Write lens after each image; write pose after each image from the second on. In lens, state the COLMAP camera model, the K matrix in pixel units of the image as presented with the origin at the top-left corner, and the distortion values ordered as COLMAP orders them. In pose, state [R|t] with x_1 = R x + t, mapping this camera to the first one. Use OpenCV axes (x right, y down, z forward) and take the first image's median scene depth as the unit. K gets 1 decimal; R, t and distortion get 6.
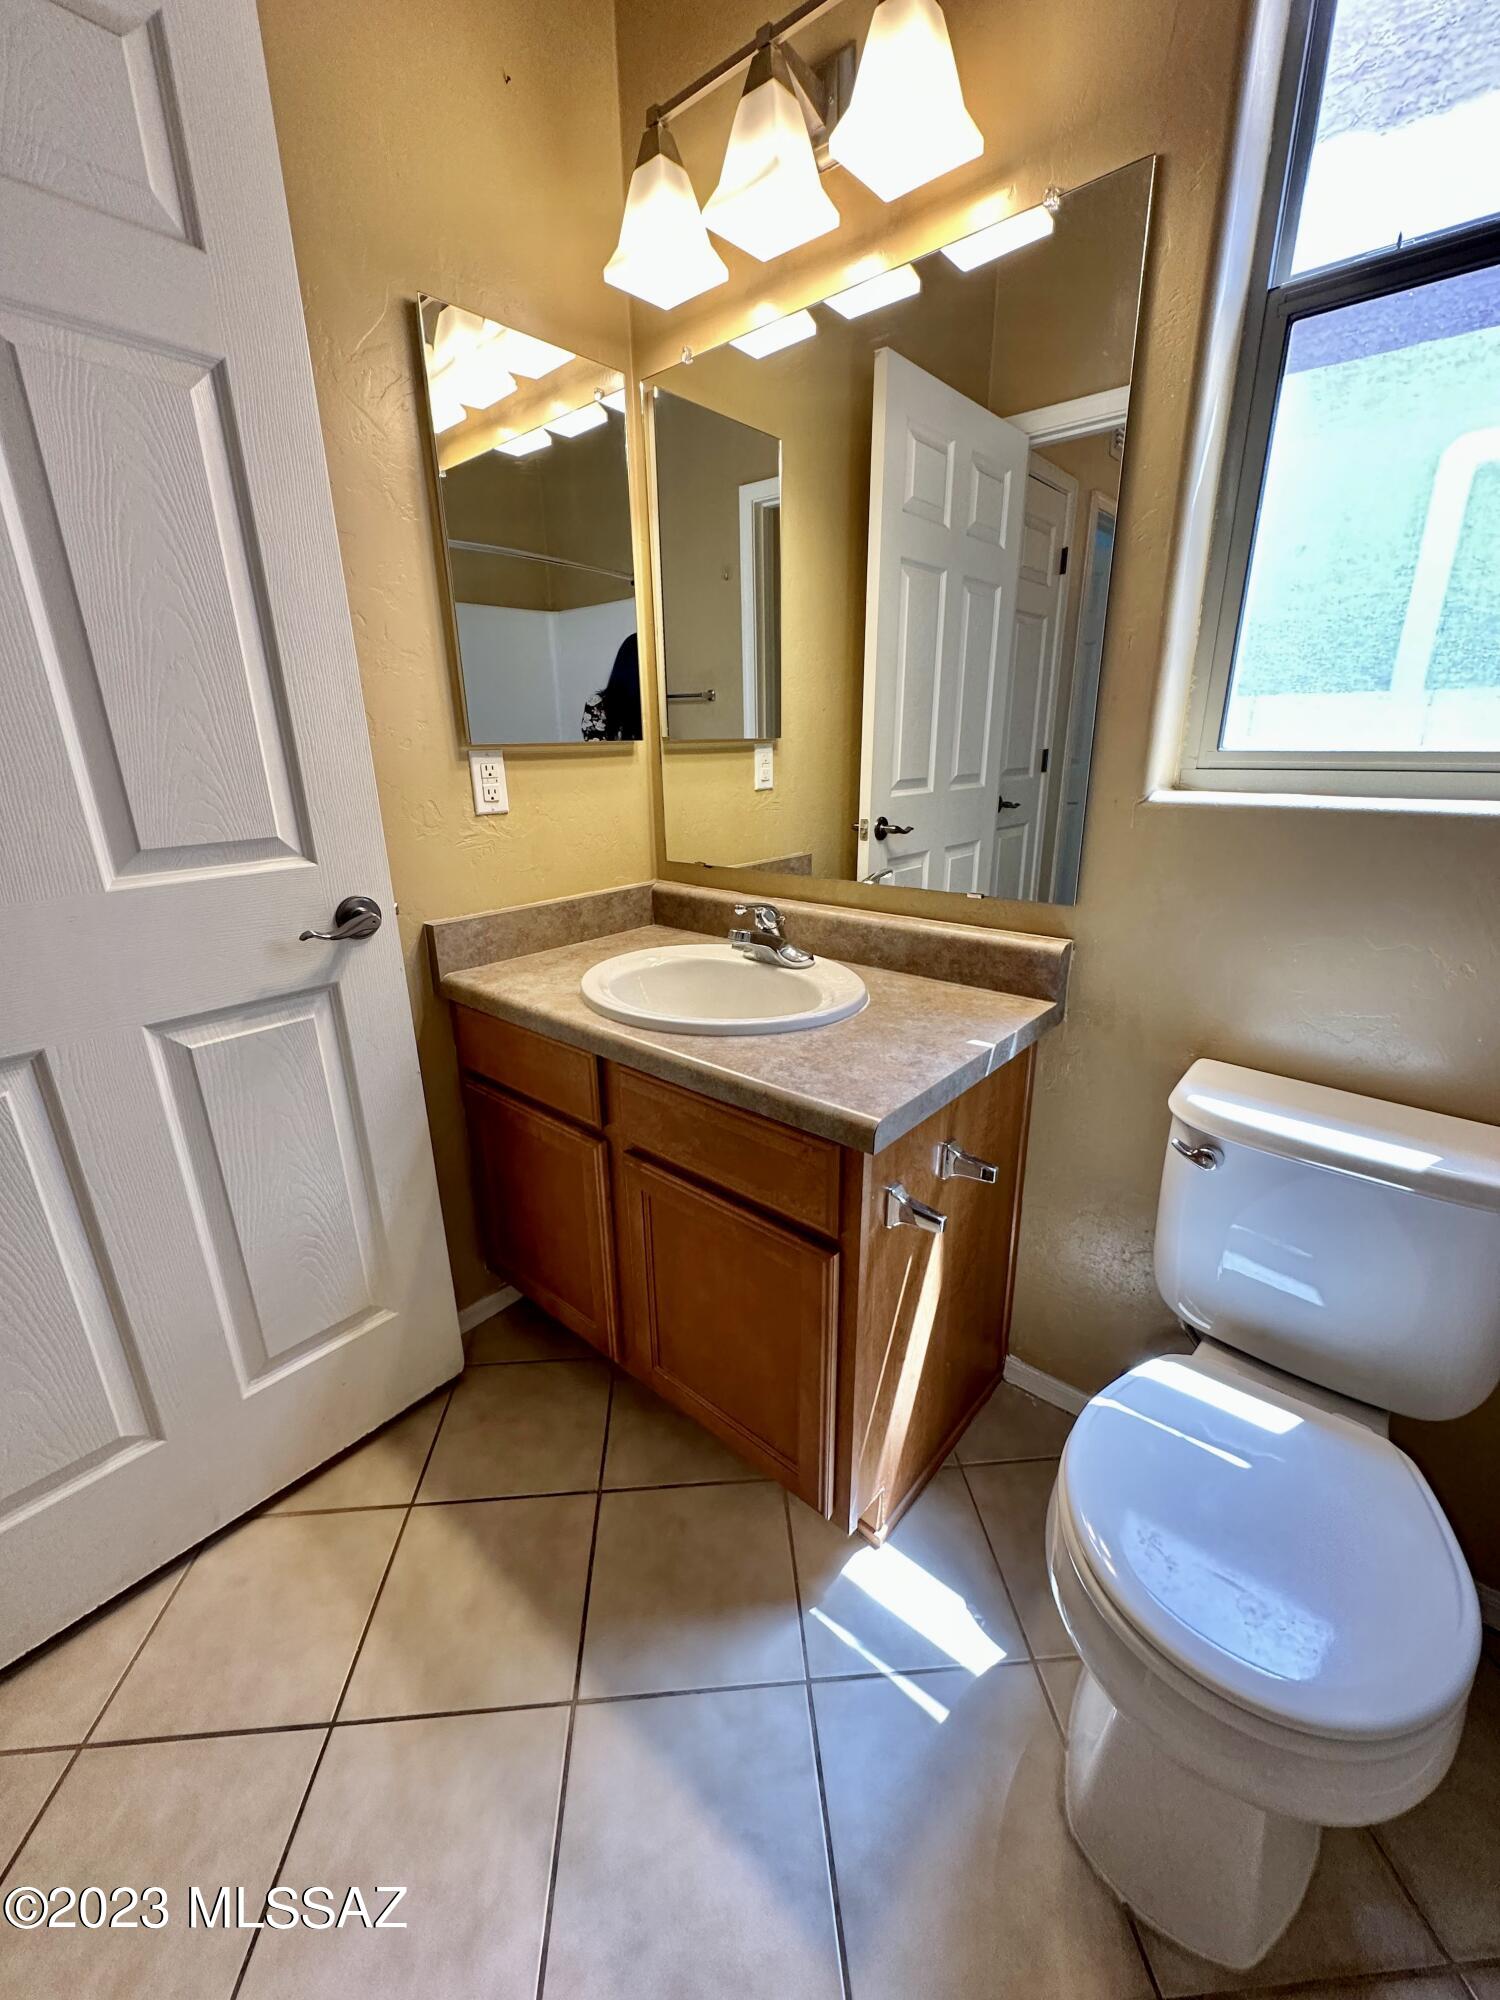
lens RADIAL K [[799.3, 0, 747.9], [0, 799.3, 997.7], [0, 0, 1]] dist [-0.002939, 0.001044]
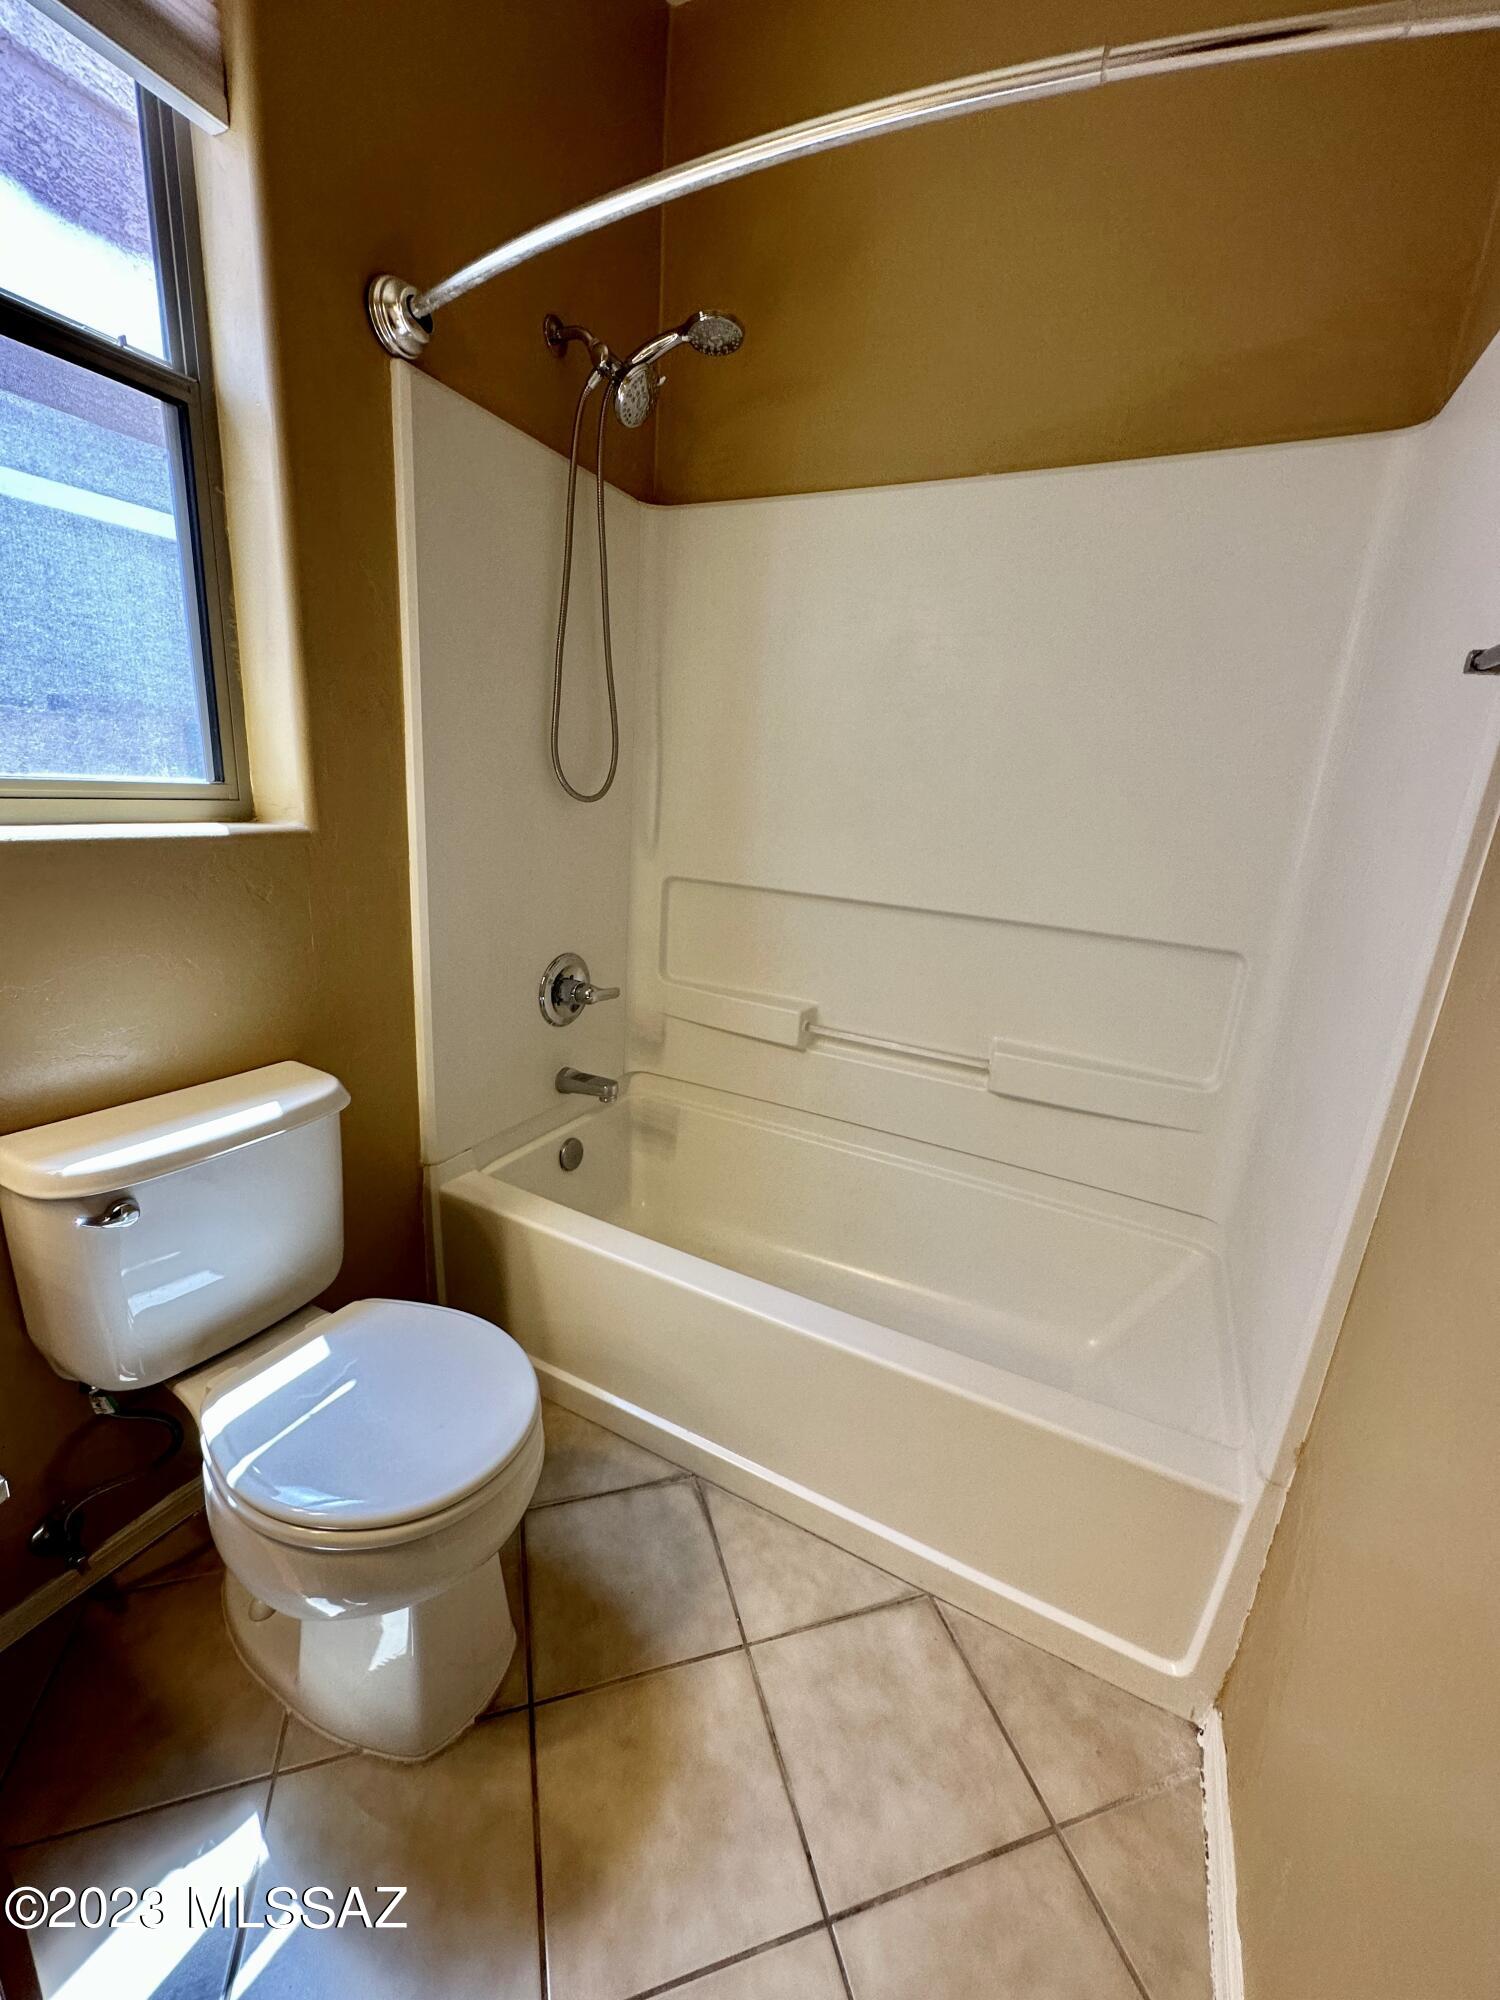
lens RADIAL K [[799.3, 0, 747.9], [0, 799.3, 997.7], [0, 0, 1]] dist [-0.002939, 0.001044]
pose [[-0.234988, -0.262086, 0.935998, -0.439850], [0.240493, 0.917345, 0.317240, -0.166157], [-0.941777, 0.299649, -0.152535, 0.402227]]
